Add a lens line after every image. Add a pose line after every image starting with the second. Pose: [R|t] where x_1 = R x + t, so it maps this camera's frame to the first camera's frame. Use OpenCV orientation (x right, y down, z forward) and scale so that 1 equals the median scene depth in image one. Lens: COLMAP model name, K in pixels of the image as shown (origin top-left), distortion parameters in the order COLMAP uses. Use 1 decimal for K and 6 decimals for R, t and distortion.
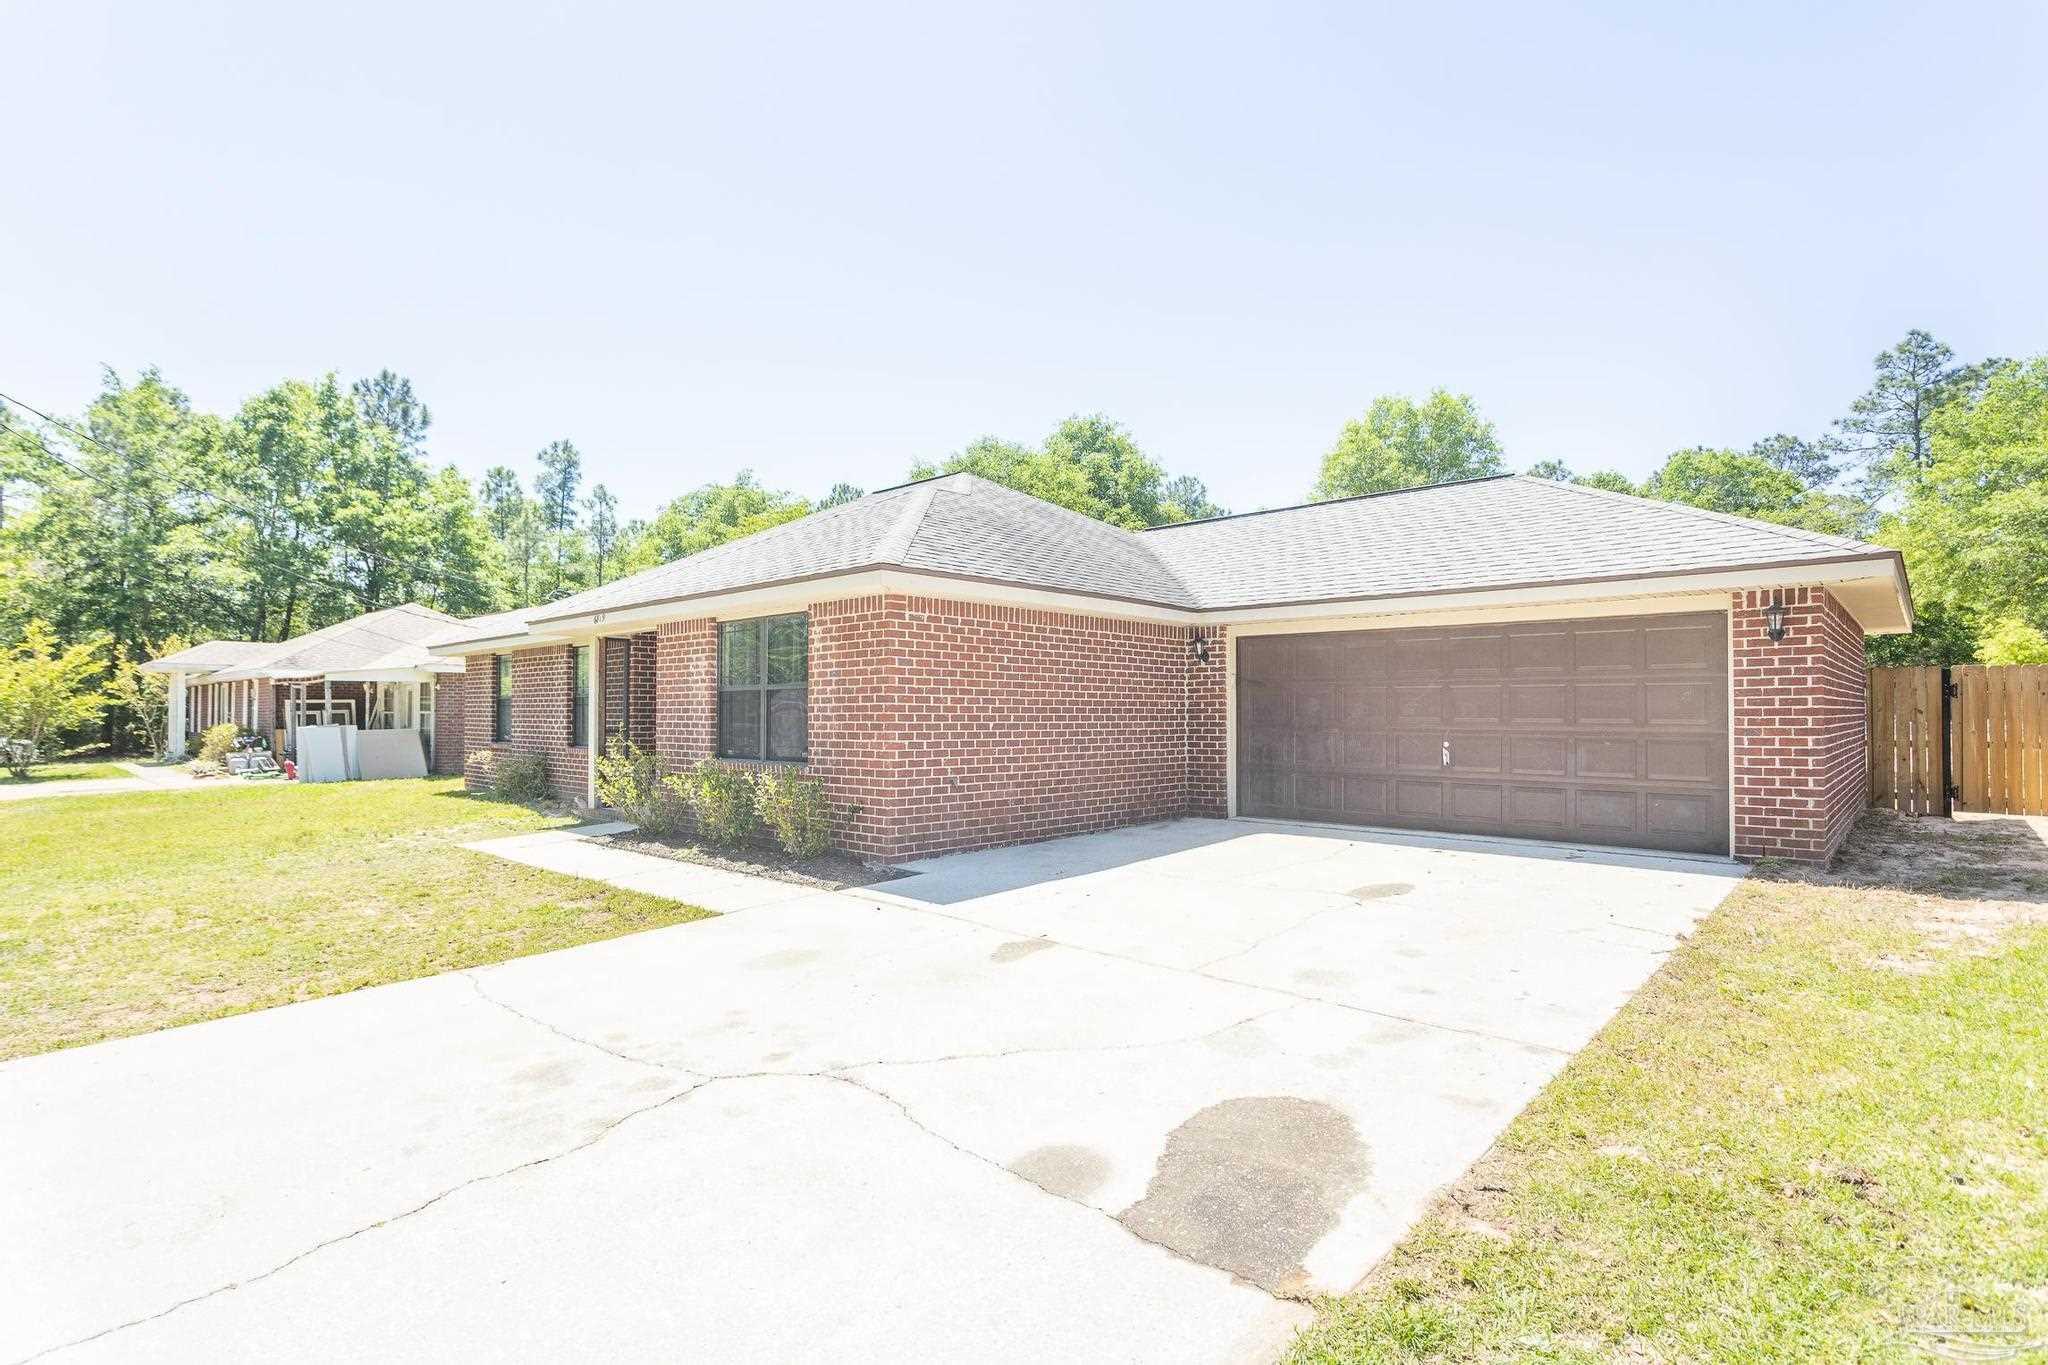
lens RADIAL K [[1013.9, 0, 1012.8], [0, 1013.9, 674.9], [0, 0, 1]] dist [-0.012421, 0.008747]
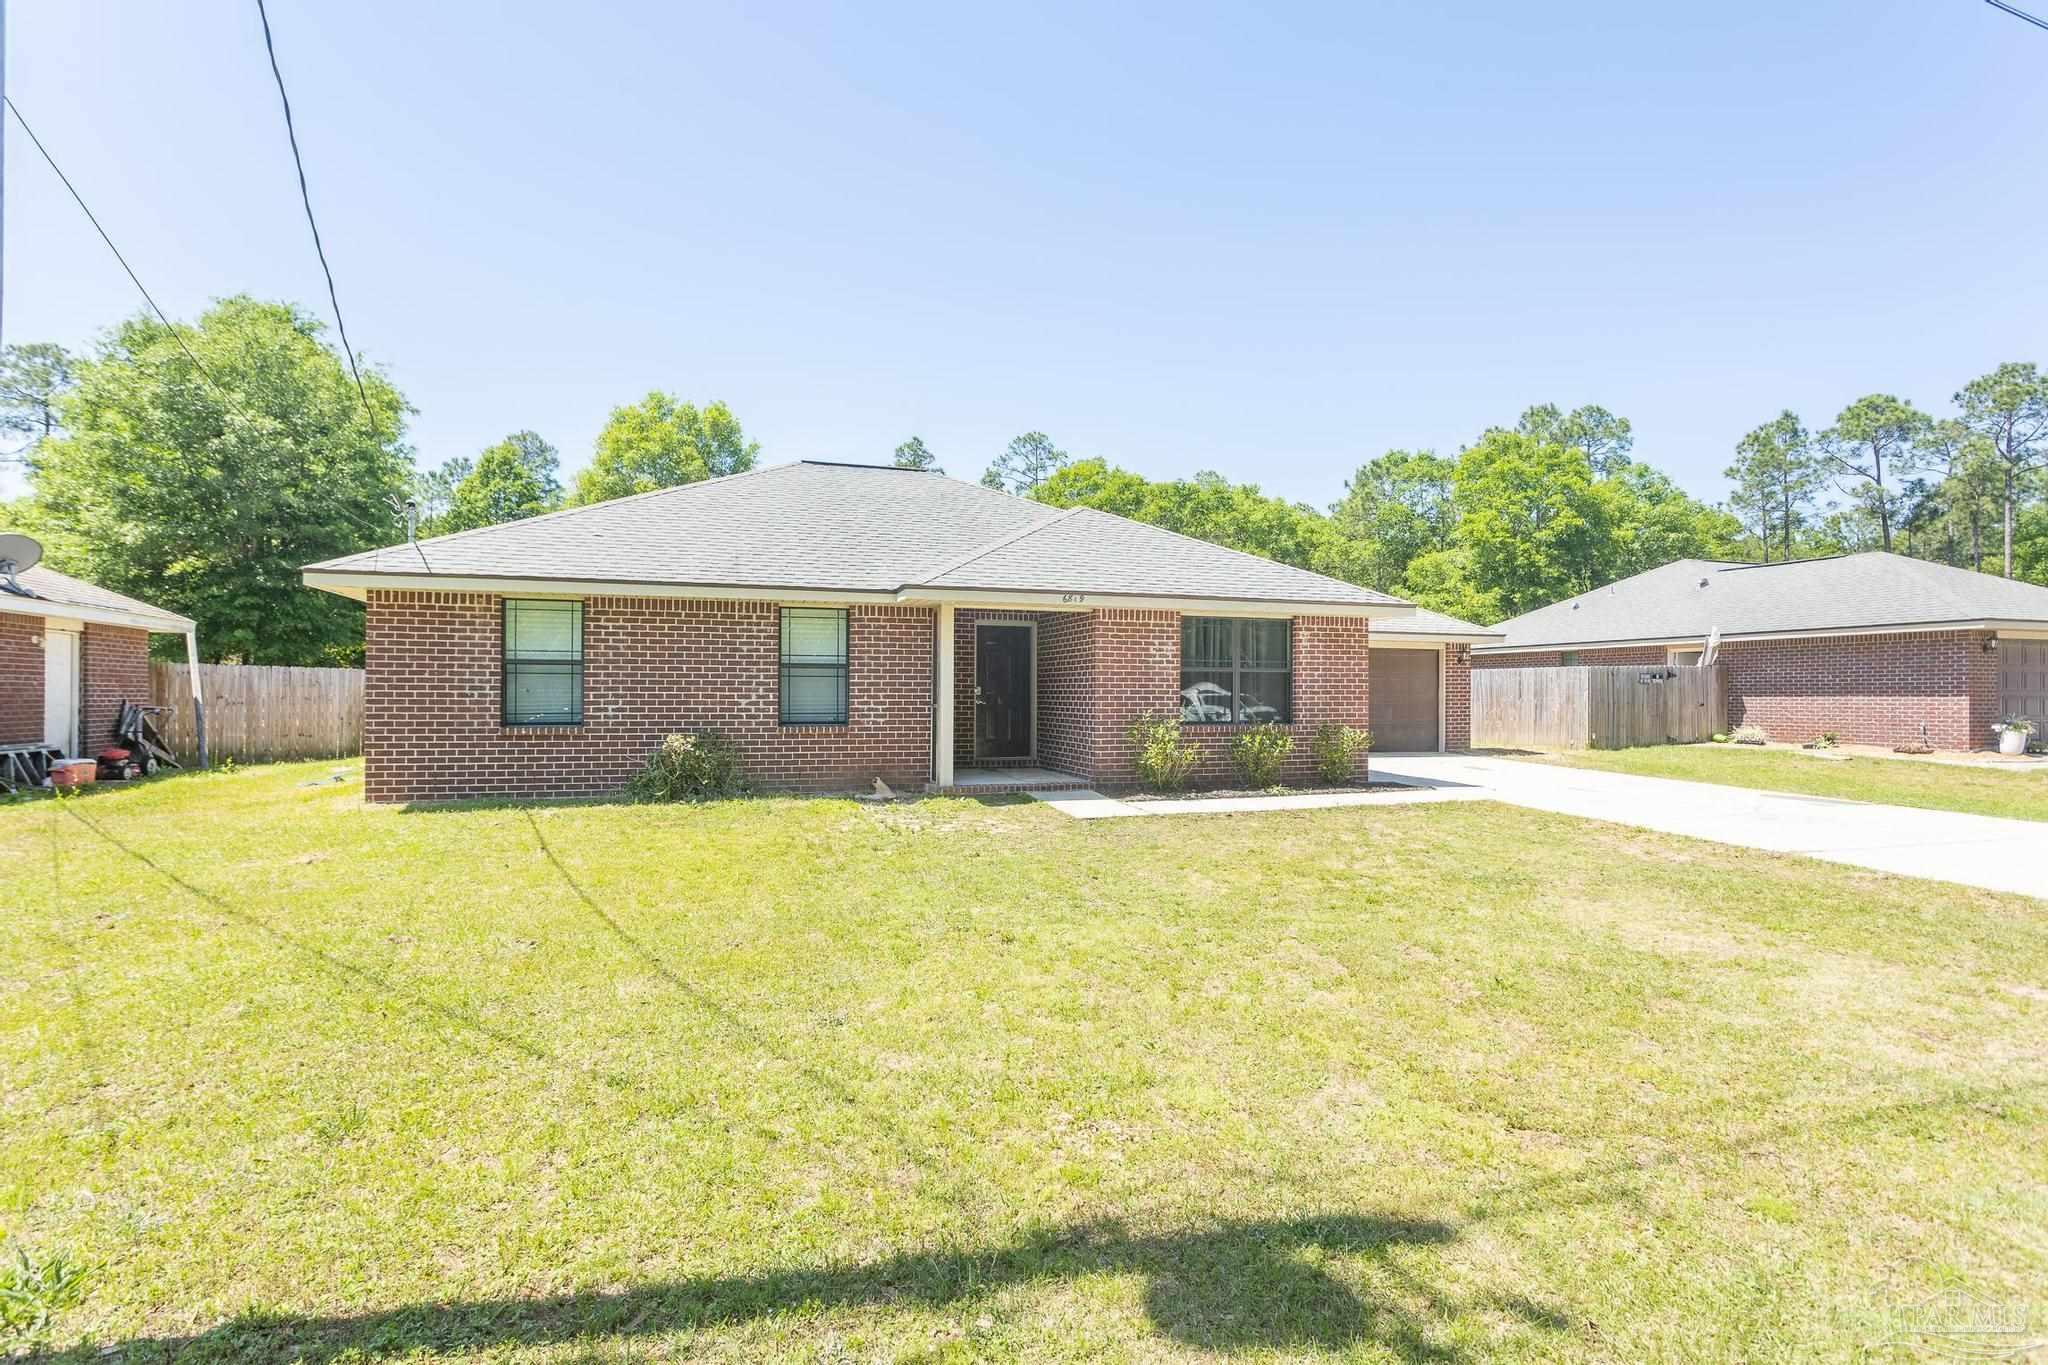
lens RADIAL K [[1013.9, 0, 1021.4], [0, 1013.9, 687.9], [0, 0, 1]] dist [-0.012421, 0.008747]
pose [[0.478790, 0.008849, 0.877885, -0.541863], [-0.039135, 0.999170, 0.011273, 0.011150], [-0.877057, -0.039753, 0.478739, 0.207491]]
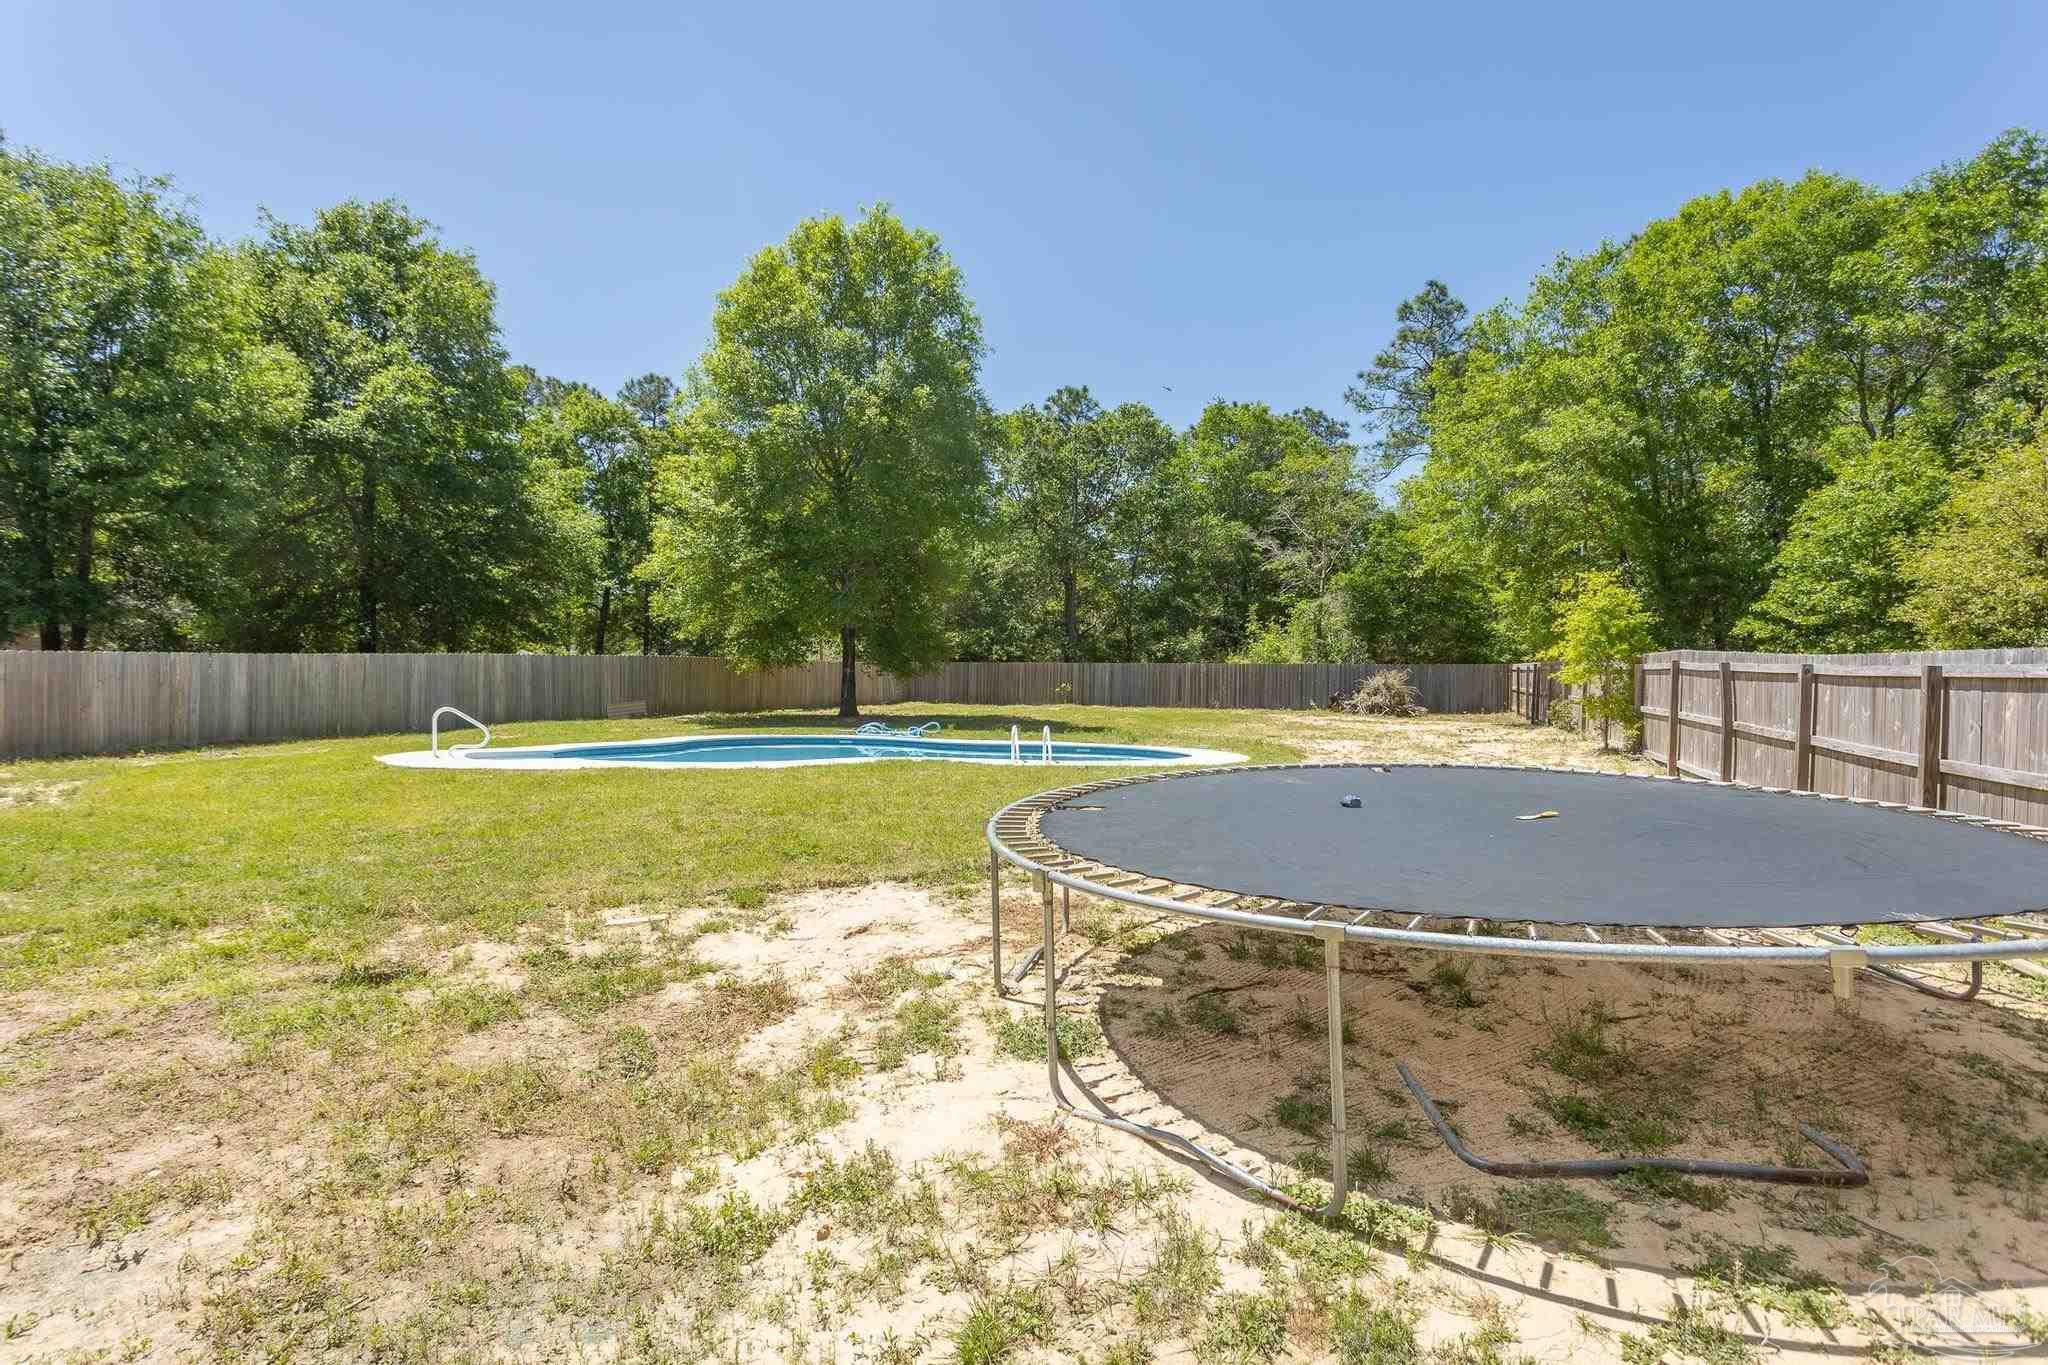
lens RADIAL K [[1013.9, 0, 1017.5], [0, 1013.9, 671.0], [0, 0, 1]] dist [-0.012421, 0.008747]
pose [[0.927362, 0.024252, 0.373379, 0.349759], [-0.032242, 0.999365, 0.015169, 0.007863], [-0.372774, -0.026106, 0.927555, 0.463041]]
